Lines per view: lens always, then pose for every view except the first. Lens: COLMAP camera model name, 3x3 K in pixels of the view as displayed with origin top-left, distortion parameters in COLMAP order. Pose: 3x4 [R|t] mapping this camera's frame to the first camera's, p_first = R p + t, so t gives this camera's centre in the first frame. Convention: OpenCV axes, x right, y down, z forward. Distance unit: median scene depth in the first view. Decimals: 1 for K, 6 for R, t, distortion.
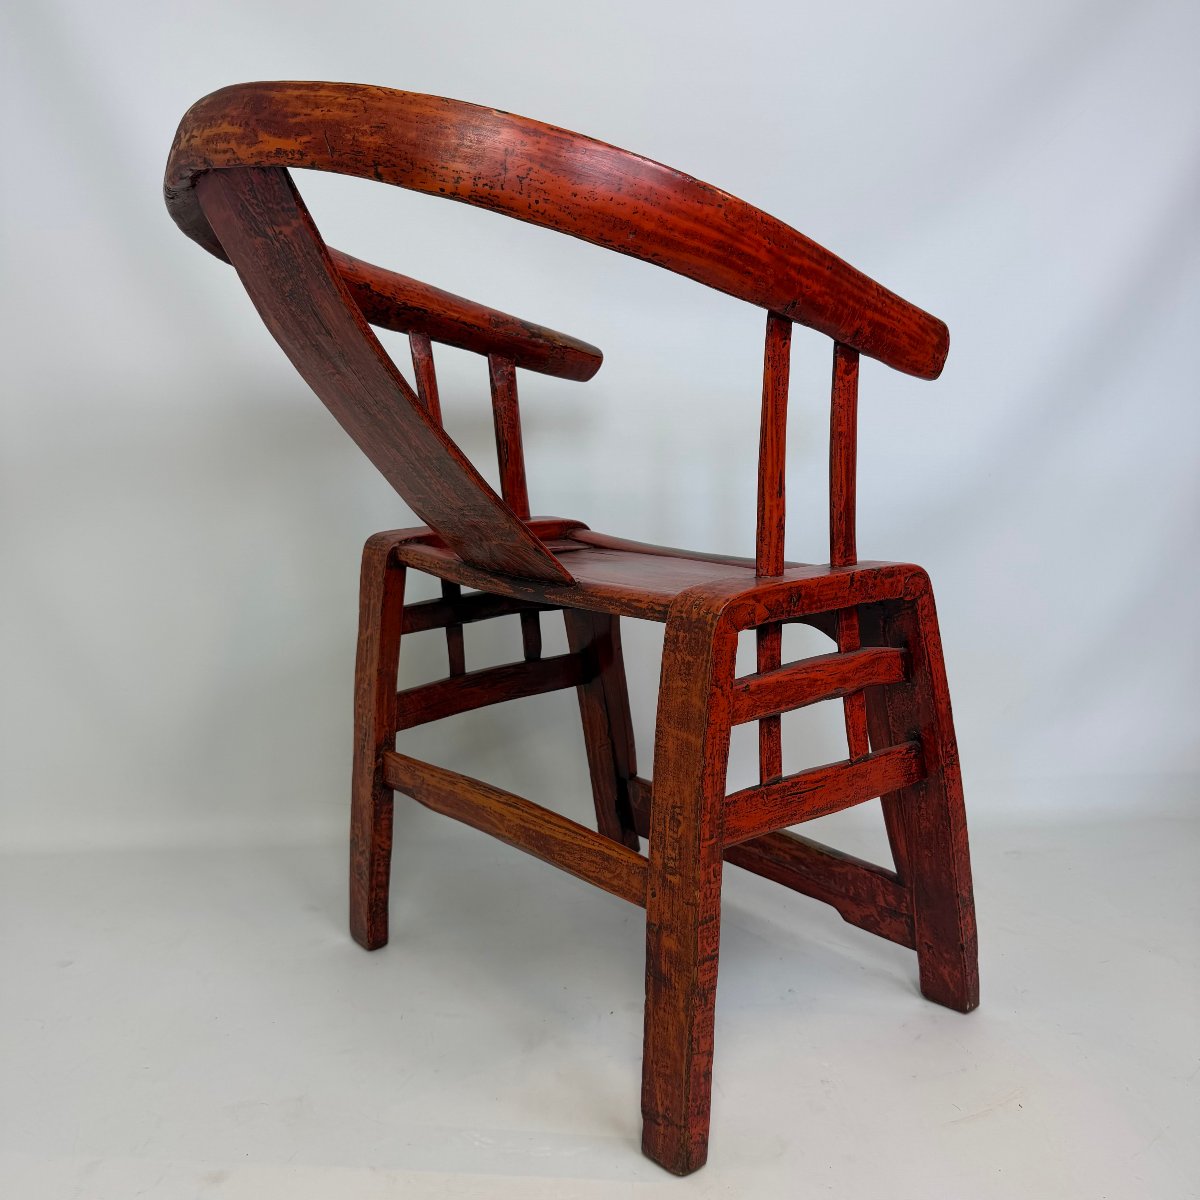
lens RADIAL K [[1119.9, 0, 600.2], [0, 1119.9, 607.4], [0, 0, 1]] dist [0.195846, -0.483650]
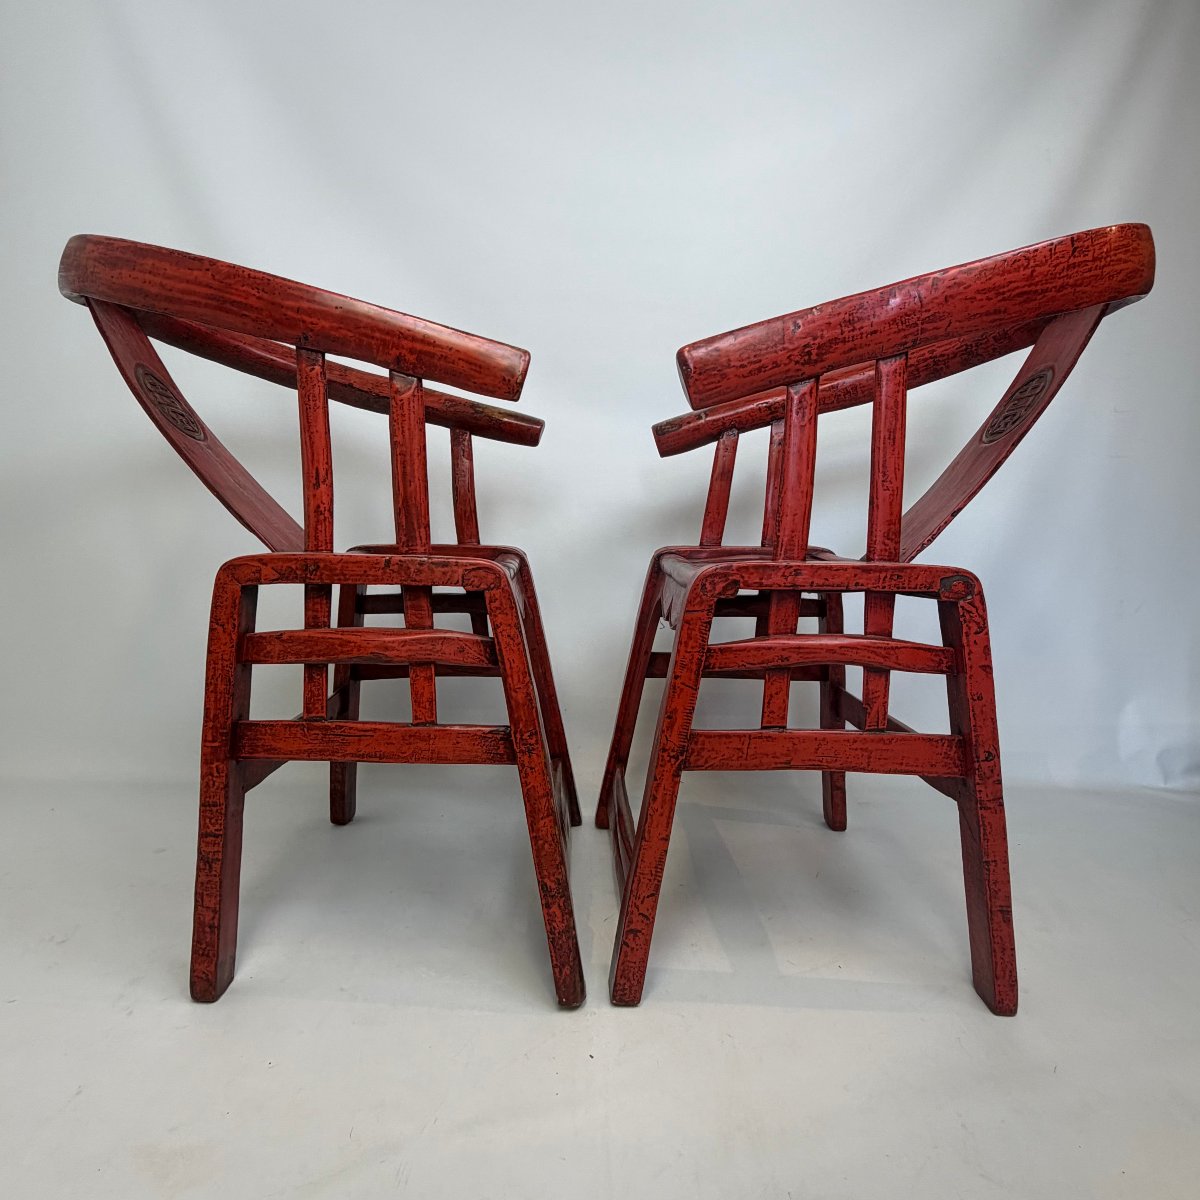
lens RADIAL K [[785.3, 0, 596.1], [0, 785.3, 595.1], [0, 0, 1]] dist [-0.000264, 0.001413]
pose [[0.775064, 0.062656, -0.628768, 0.999529], [-0.130875, 0.989412, -0.062732, 0.035677], [0.618180, 0.130912, 0.775058, 0.545131]]
